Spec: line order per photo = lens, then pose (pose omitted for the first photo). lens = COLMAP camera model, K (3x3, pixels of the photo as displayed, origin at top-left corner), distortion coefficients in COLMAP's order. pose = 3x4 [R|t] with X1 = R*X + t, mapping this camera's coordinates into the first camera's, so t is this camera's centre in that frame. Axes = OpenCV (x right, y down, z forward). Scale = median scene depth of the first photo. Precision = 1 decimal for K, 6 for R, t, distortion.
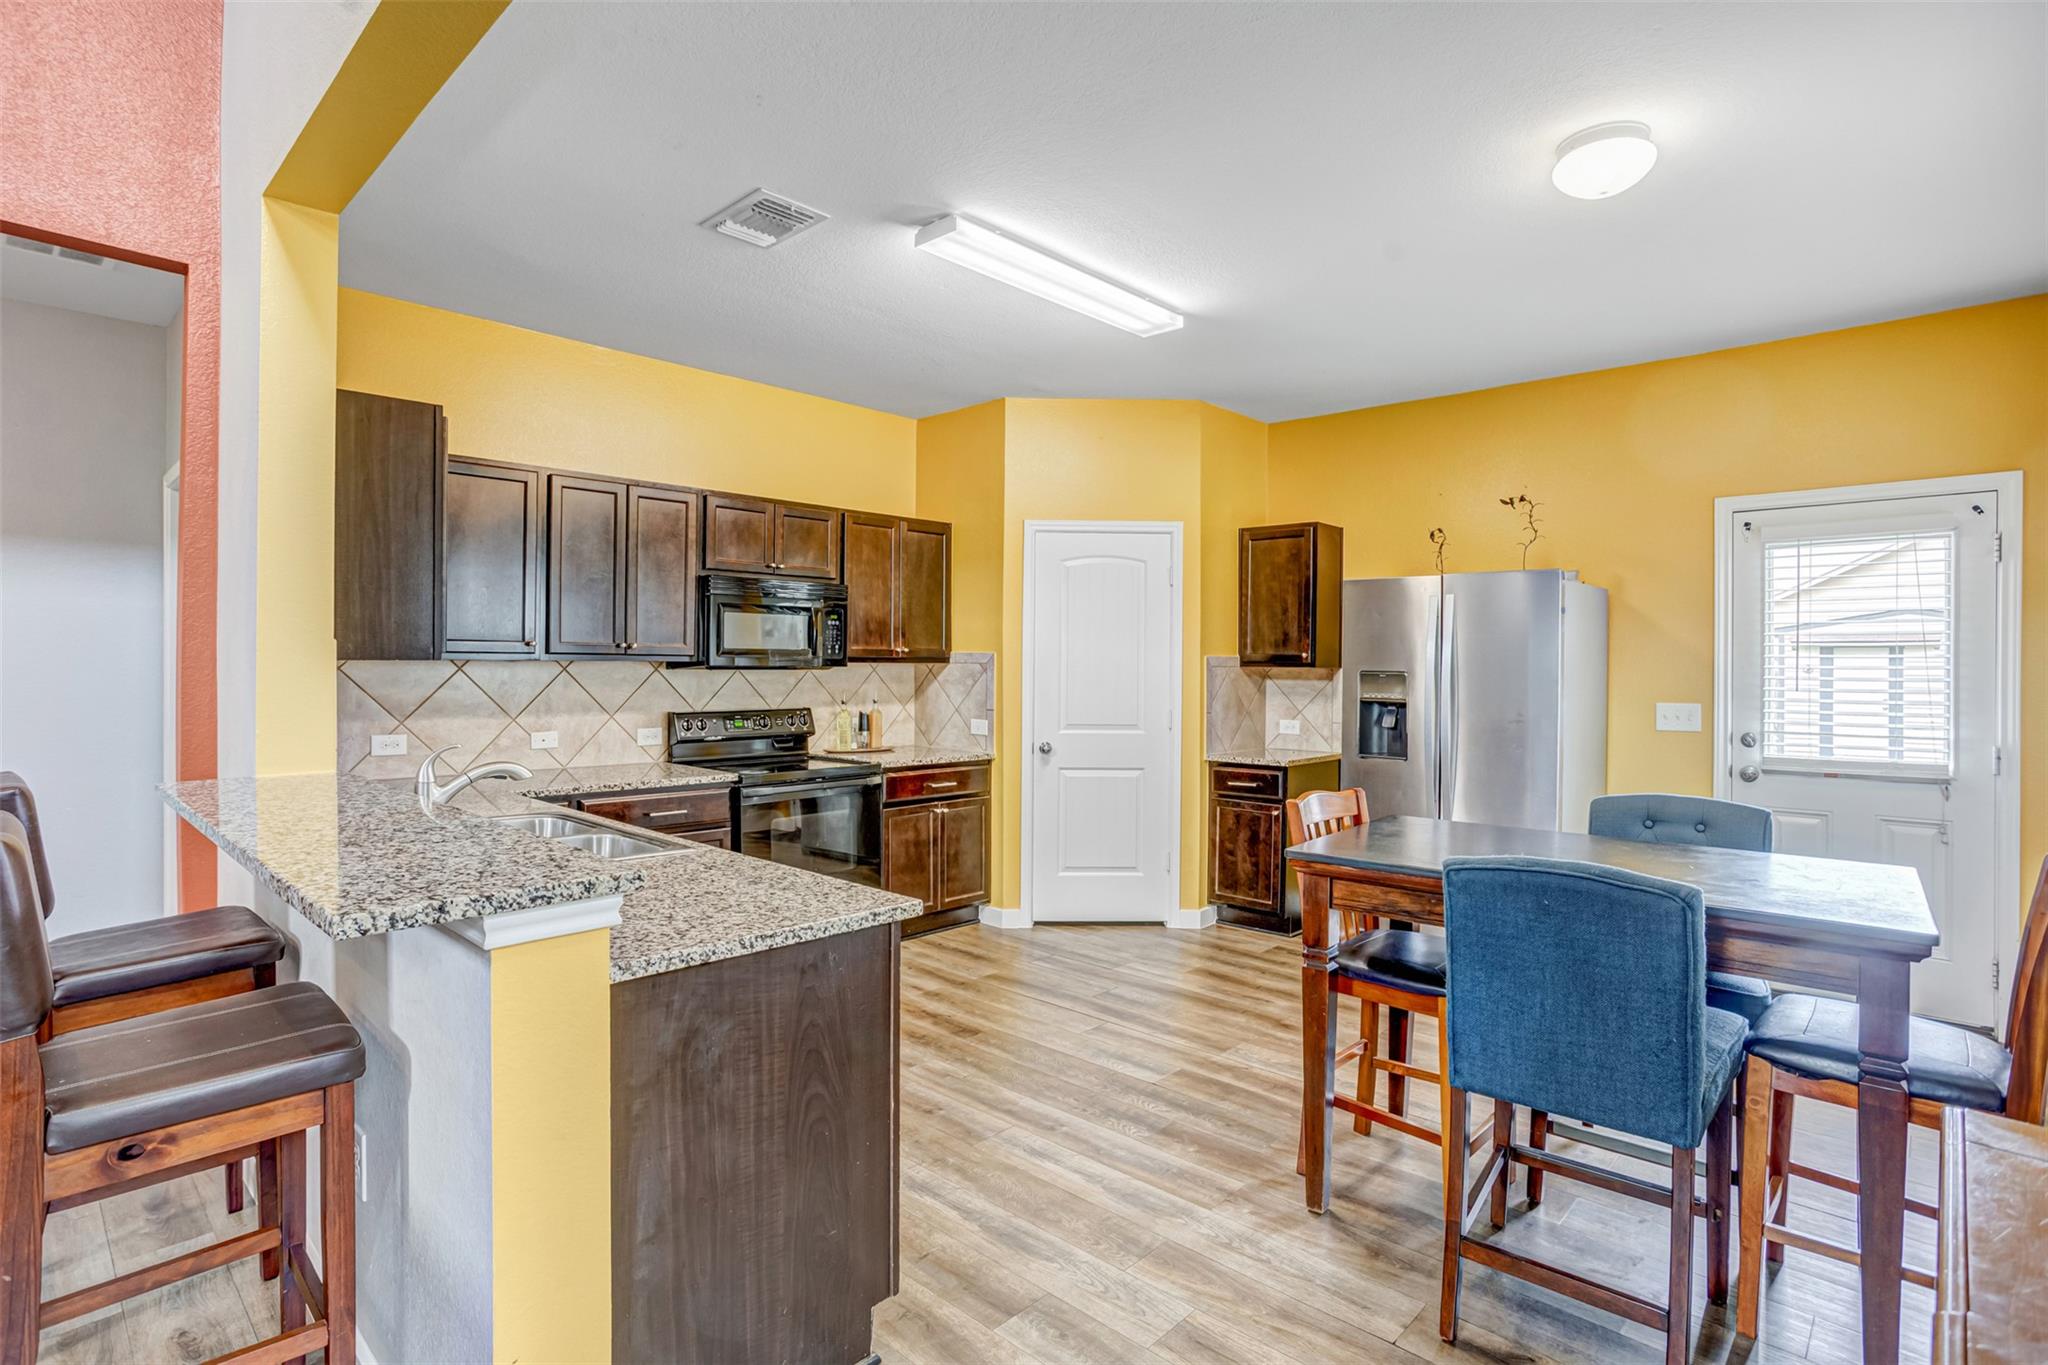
lens RADIAL K [[1000.4, 0, 1022.0], [0, 1000.4, 664.7], [0, 0, 1]] dist [-0.019179, 0.006834]
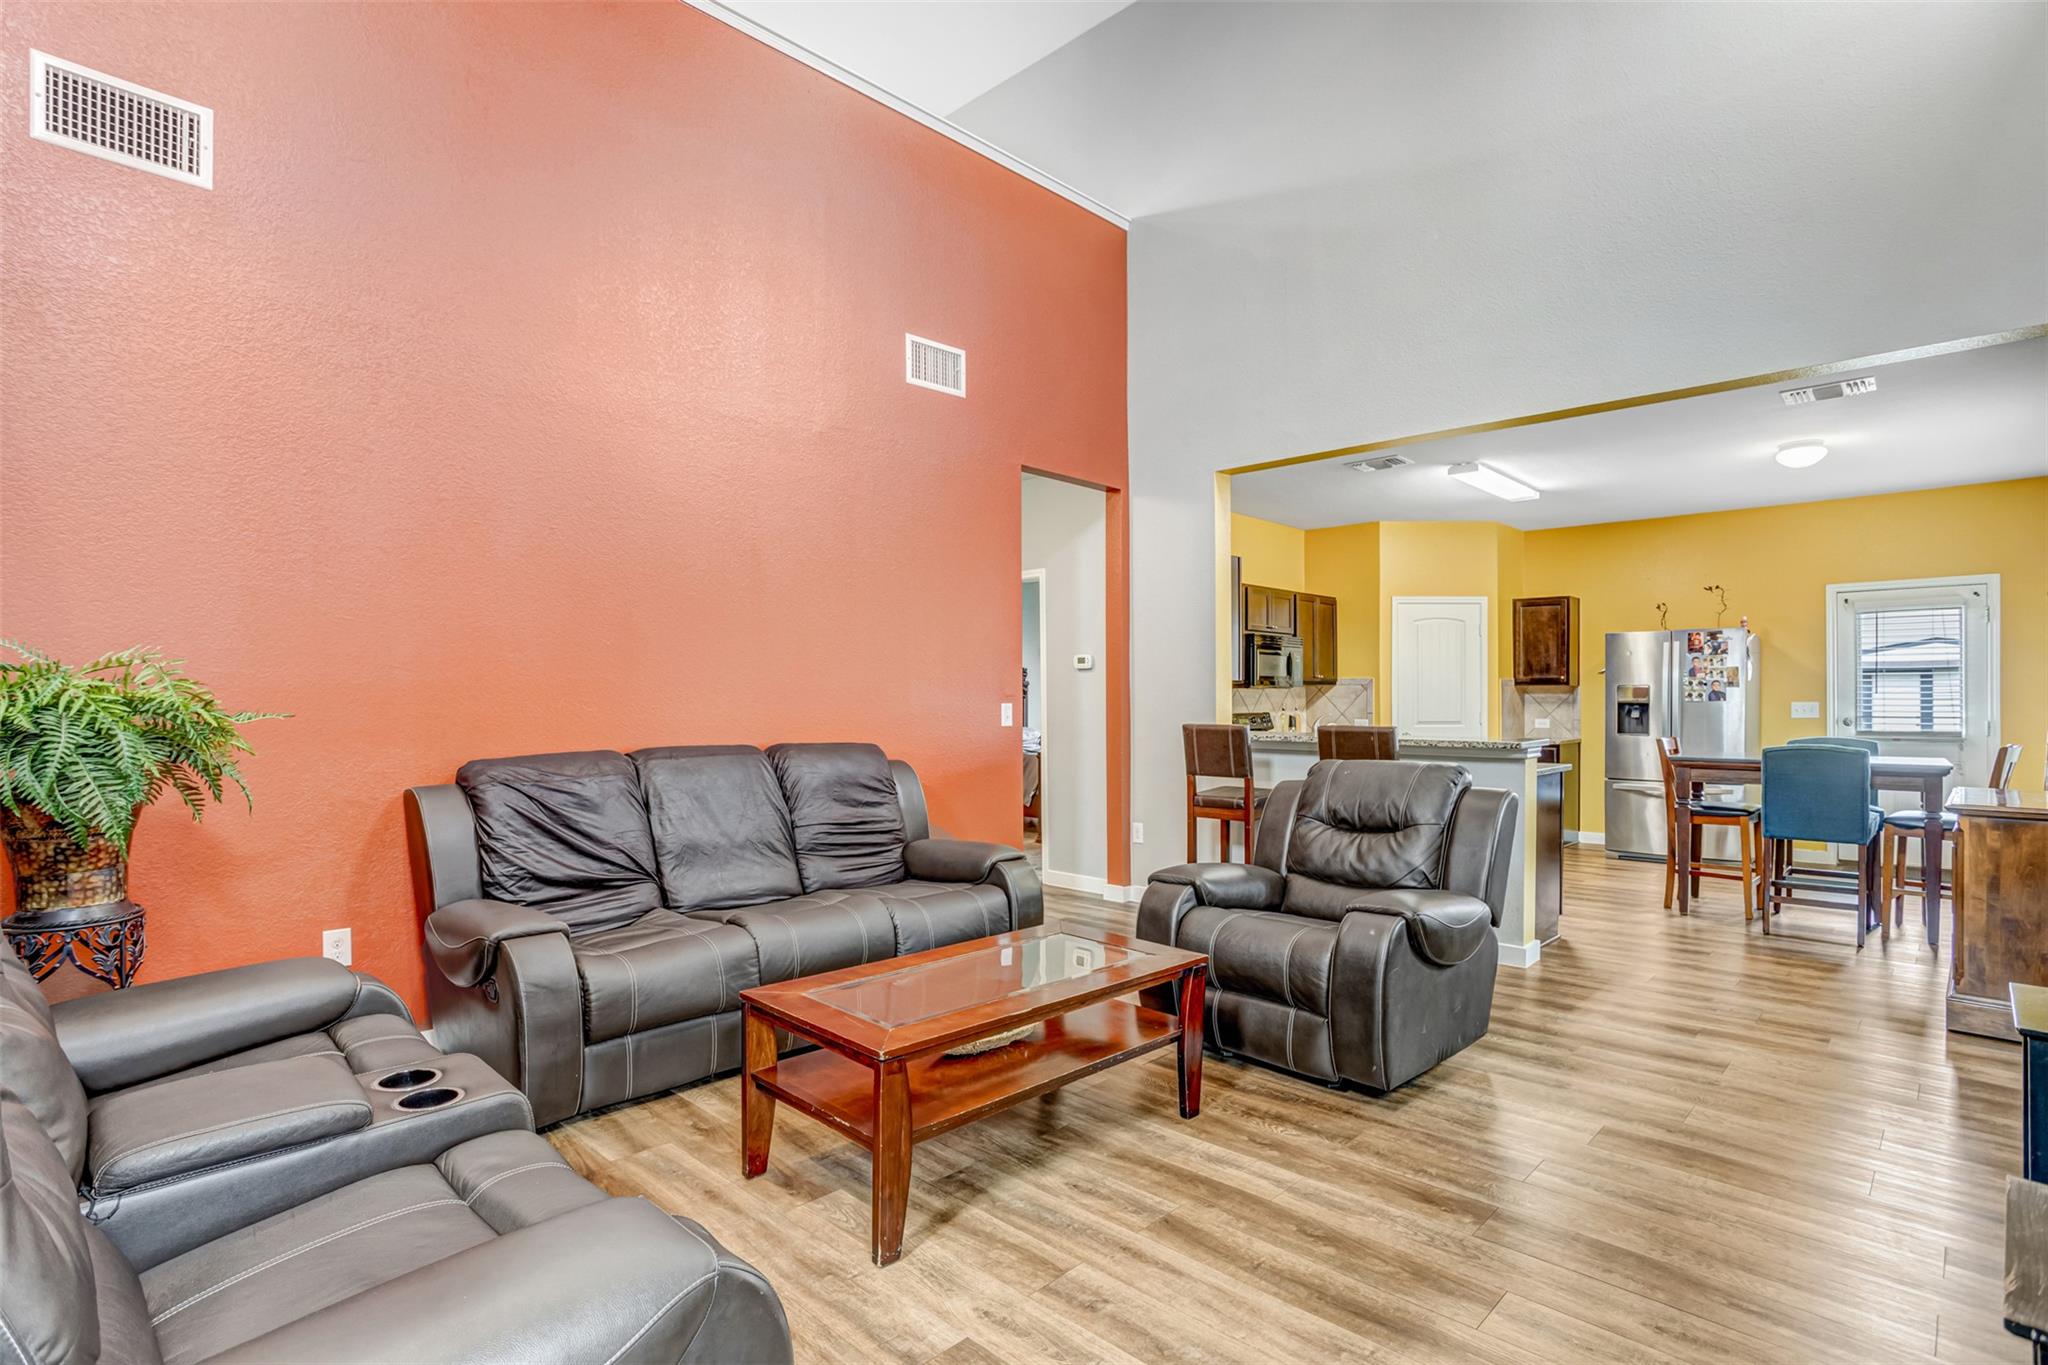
lens RADIAL K [[1000.4, 0, 1023.4], [0, 1000.4, 696.1], [0, 0, 1]] dist [-0.019179, 0.006834]
pose [[0.999859, -0.008554, -0.014433, -0.571144], [0.008482, 0.999952, -0.005004, 0.021118], [0.014475, 0.004881, 0.999883, -0.631644]]
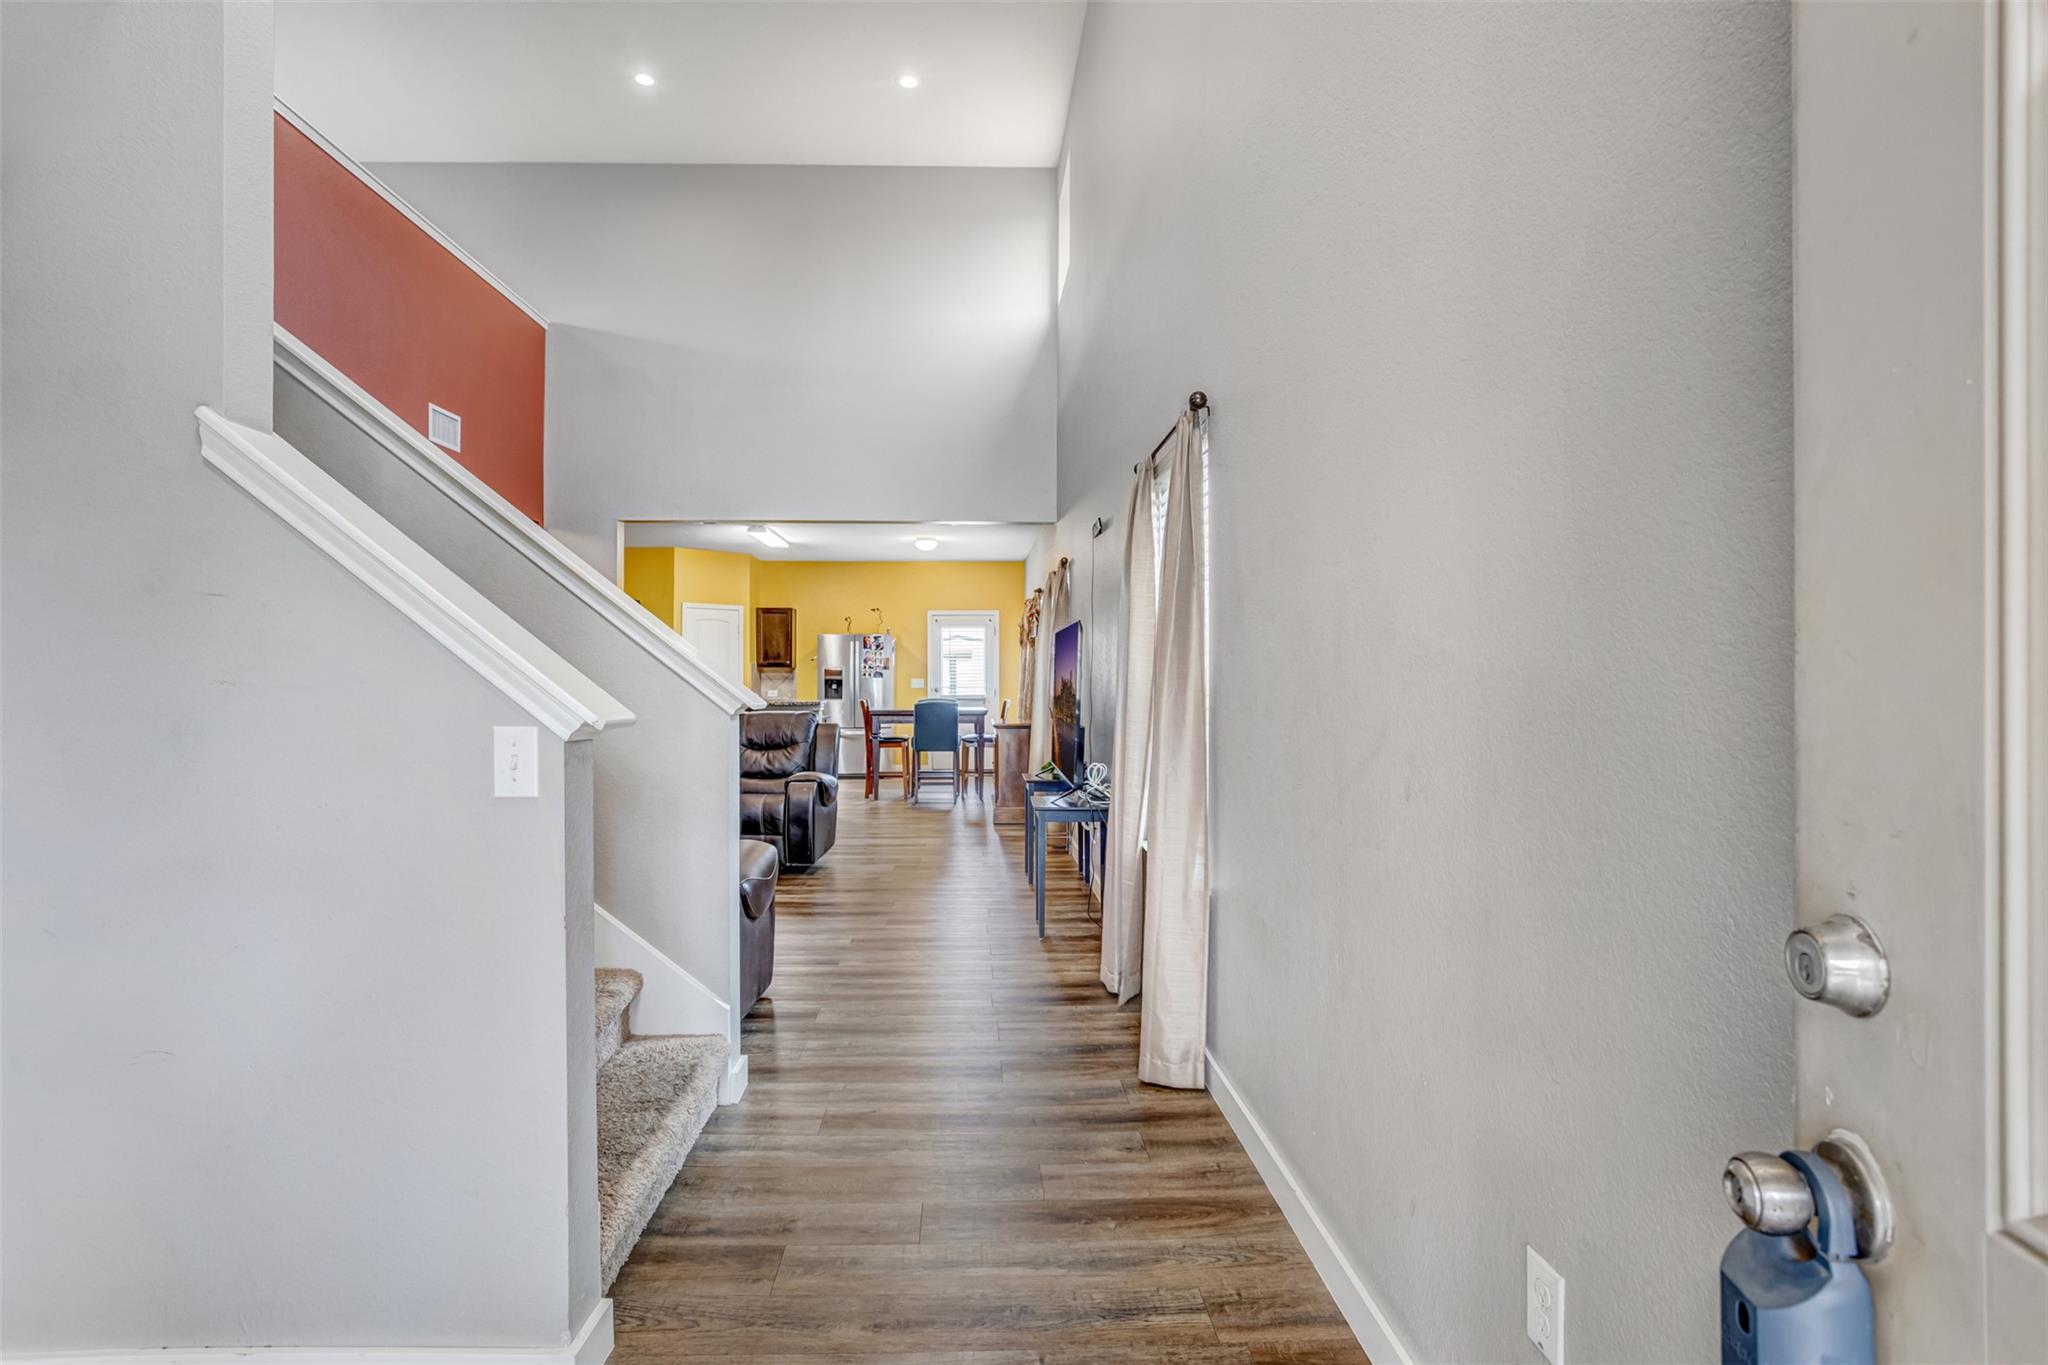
lens RADIAL K [[1000.4, 0, 1018.2], [0, 1000.4, 673.8], [0, 0, 1]] dist [-0.019179, 0.006834]
pose [[0.693118, -0.009131, 0.720767, -1.076311], [0.010179, 0.999944, 0.002879, 0.016167], [-0.720753, 0.005341, 0.693172, -1.080430]]
